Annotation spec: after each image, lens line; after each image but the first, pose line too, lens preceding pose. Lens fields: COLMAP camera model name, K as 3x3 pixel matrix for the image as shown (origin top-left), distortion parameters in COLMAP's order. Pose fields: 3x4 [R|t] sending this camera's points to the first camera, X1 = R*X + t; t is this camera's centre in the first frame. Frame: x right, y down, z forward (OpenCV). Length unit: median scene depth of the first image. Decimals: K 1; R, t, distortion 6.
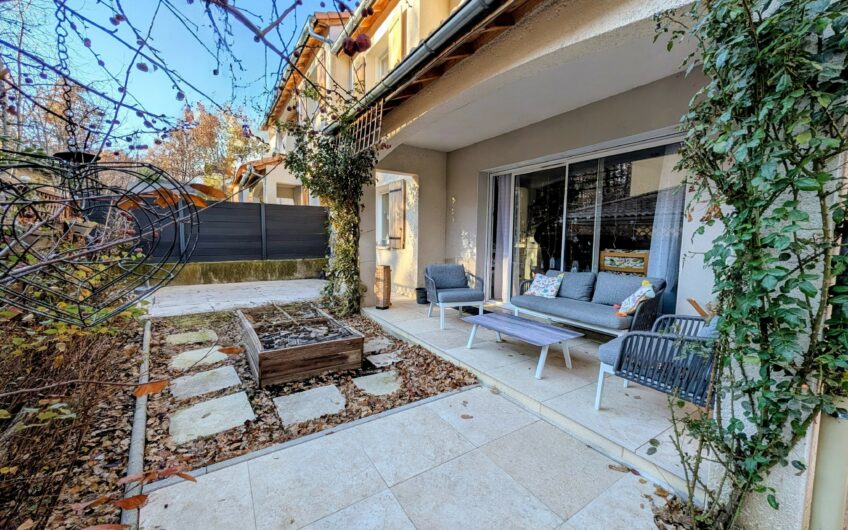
lens RADIAL K [[331.3, 0, 422.0], [0, 331.3, 262.6], [0, 0, 1]] dist [-0.001691, 0.000169]
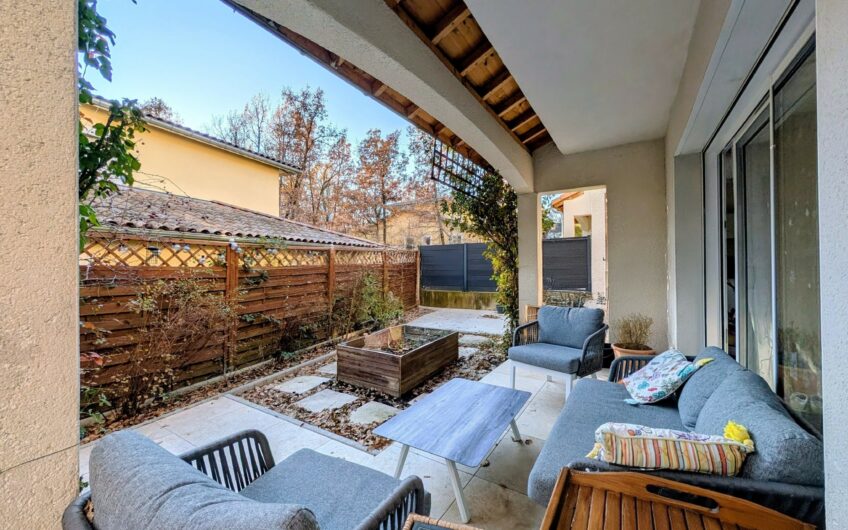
lens RADIAL K [[331.3, 0, 420.5], [0, 331.3, 264.6], [0, 0, 1]] dist [-0.001691, 0.000169]
pose [[0.426034, -0.020846, -0.904467, 0.872258], [-0.064340, 0.996505, -0.053273, -0.052182], [0.902416, 0.080889, 0.423204, 0.644112]]
